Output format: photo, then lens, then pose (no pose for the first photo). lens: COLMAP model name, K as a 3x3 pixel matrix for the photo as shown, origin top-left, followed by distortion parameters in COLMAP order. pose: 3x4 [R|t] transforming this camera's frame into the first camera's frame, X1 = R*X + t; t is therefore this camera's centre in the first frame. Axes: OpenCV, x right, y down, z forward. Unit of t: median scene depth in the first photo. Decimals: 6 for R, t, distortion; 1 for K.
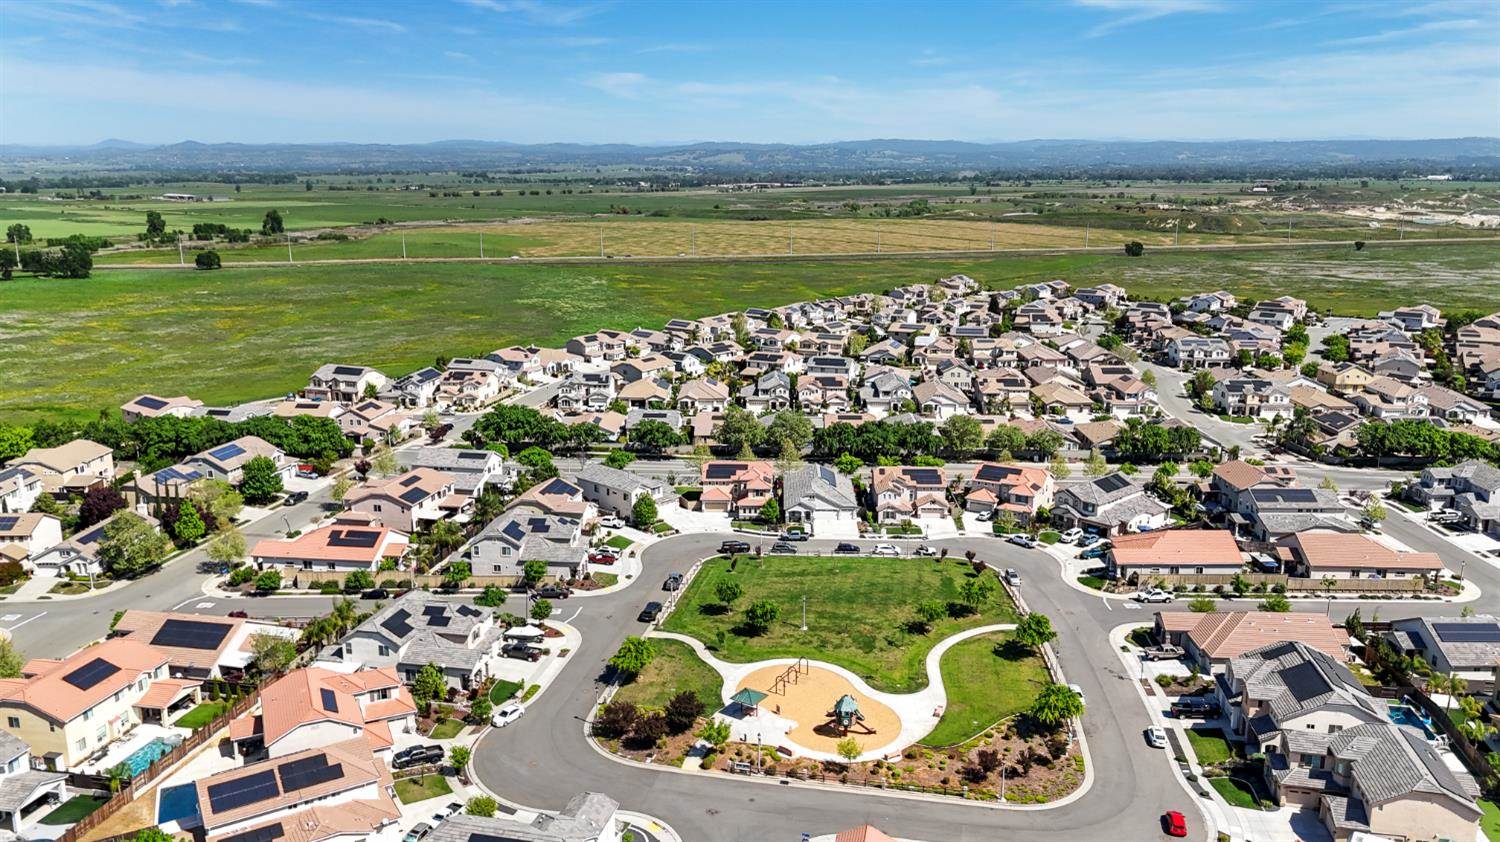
lens RADIAL K [[1132.4, 0, 750.0], [0, 1132.4, 421.0], [0, 0, 1]] dist [0.141289, -0.241199]
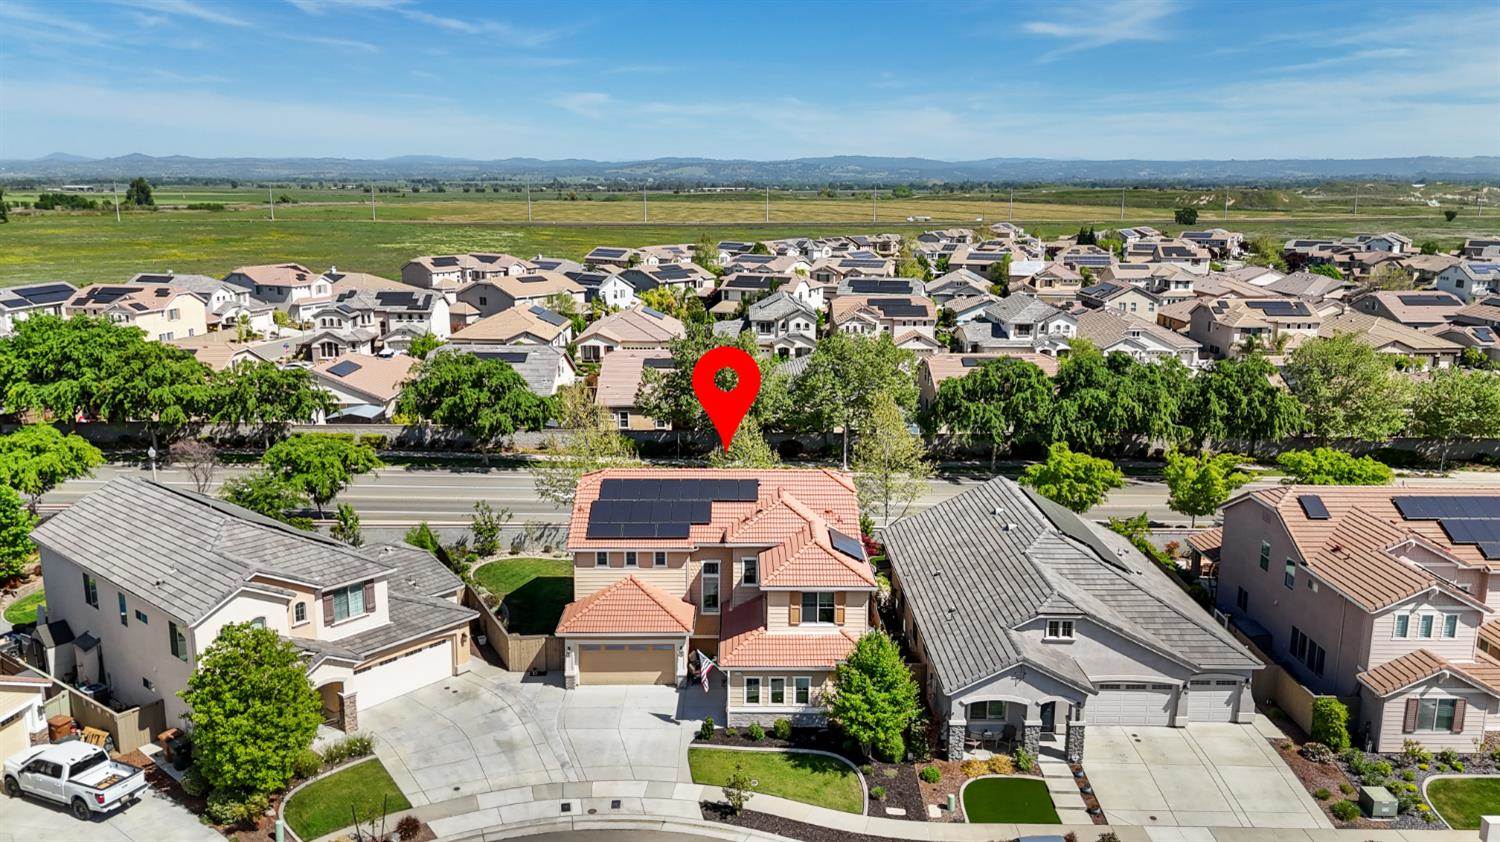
lens RADIAL K [[1121.1, 0, 750.0], [0, 1121.1, 421.0], [0, 0, 1]] dist [0.095621, -0.111723]
pose [[0.999438, -0.002696, 0.033425, -0.012511], [0.003255, 0.999856, -0.016680, 0.030853], [-0.033376, 0.016779, 0.999302, 0.788019]]
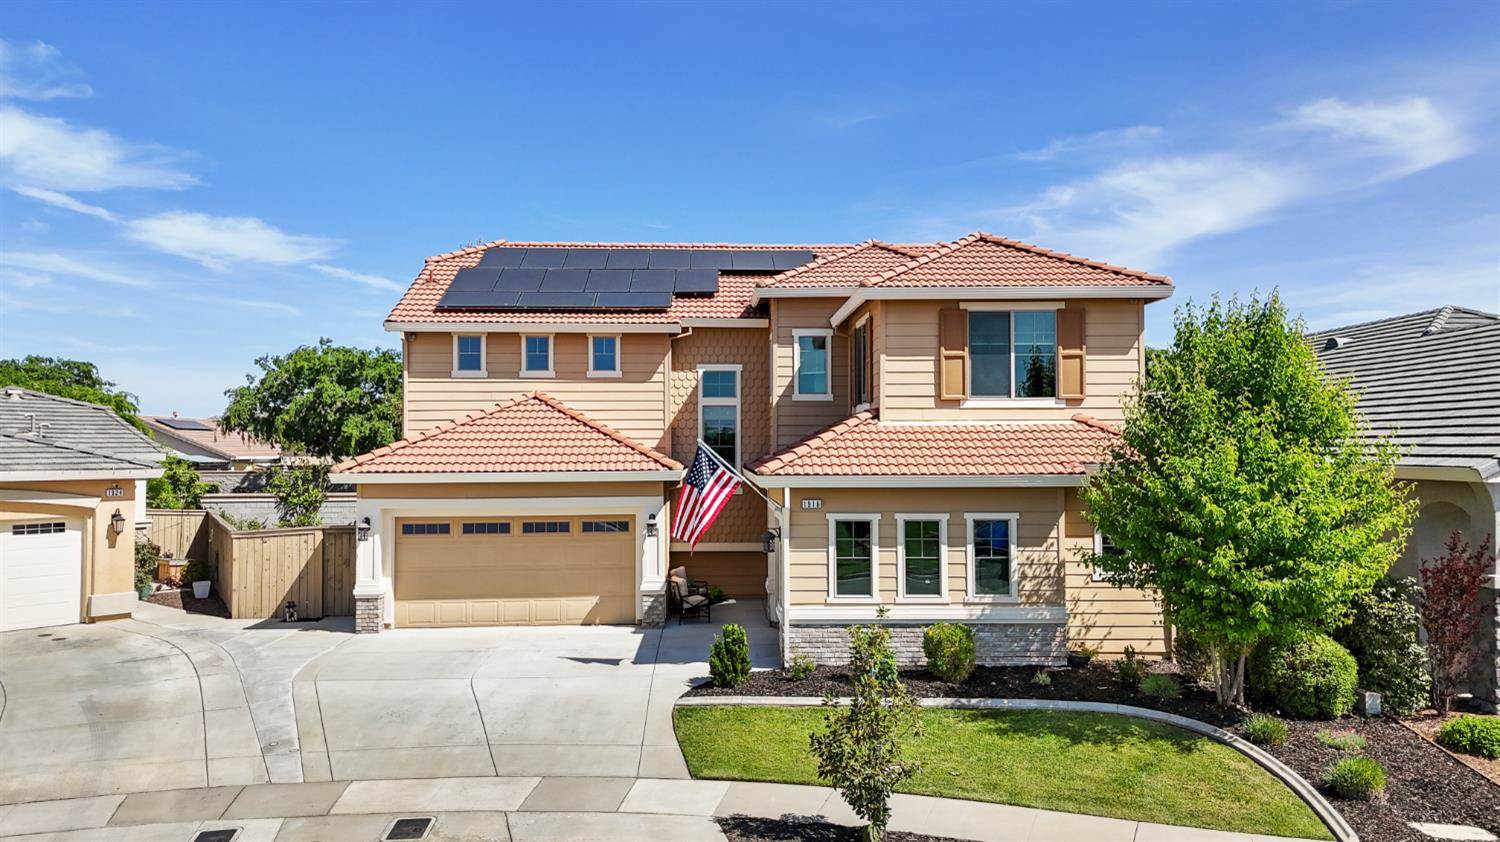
lens RADIAL K [[1113.0, 0, 750.0], [0, 1113.0, 421.0], [0, 0, 1]] dist [0.079844, -0.082721]
pose [[0.998042, -0.003469, 0.062444, -0.016738], [0.018914, 0.968444, -0.248514, 0.090007], [-0.059611, 0.249209, 0.966613, 0.932597]]
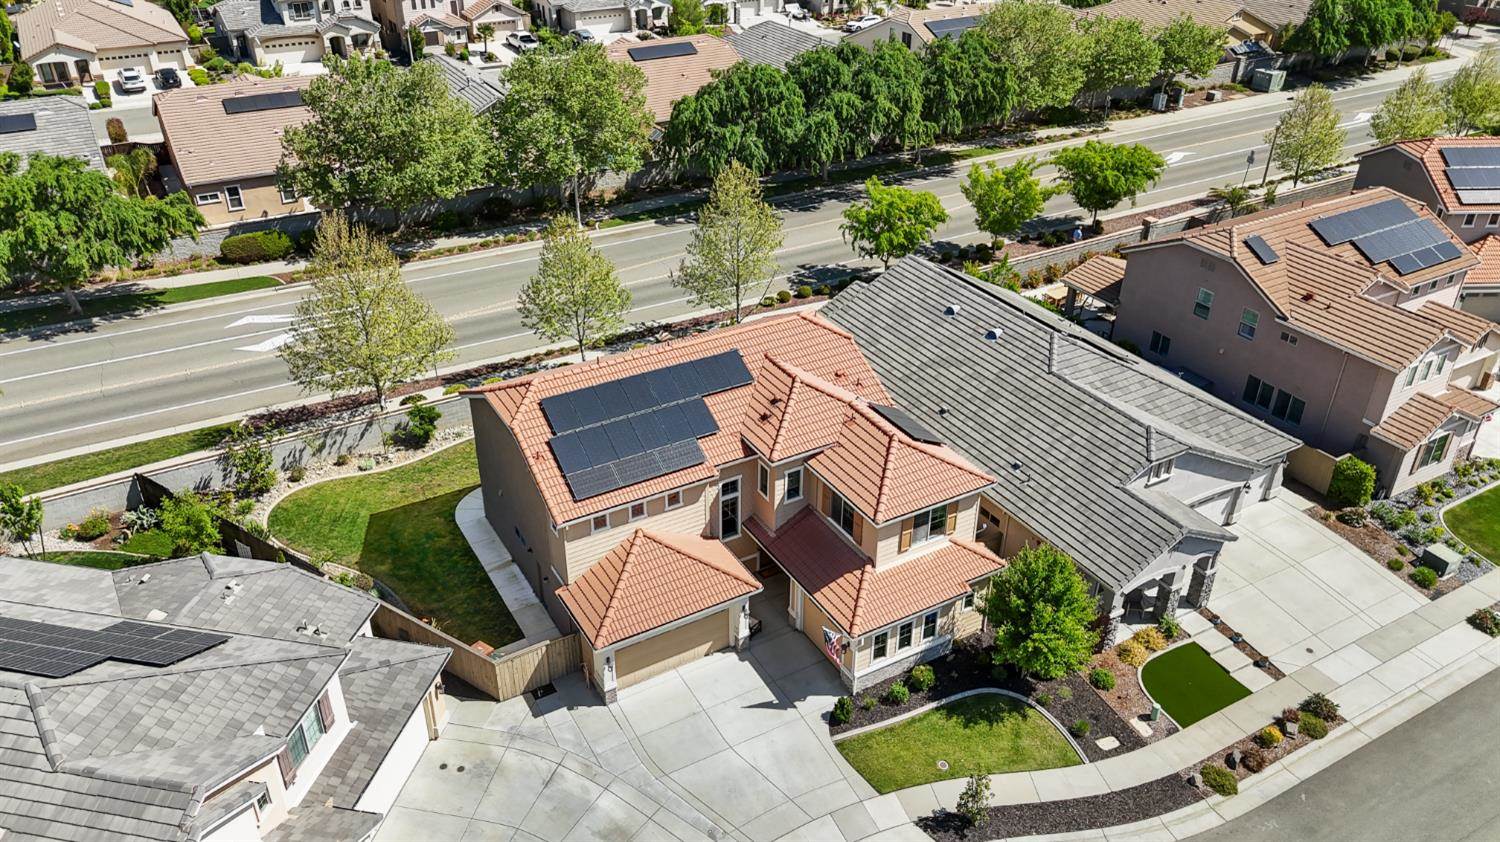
lens RADIAL K [[1122.7, 0, 750.0], [0, 1122.7, 421.0], [0, 0, 1]] dist [0.055879, -0.053317]
pose [[0.851801, -0.263073, 0.453021, -0.091356], [0.110621, 0.935591, 0.335309, -0.012907], [-0.512053, -0.235502, 0.826039, 0.884789]]
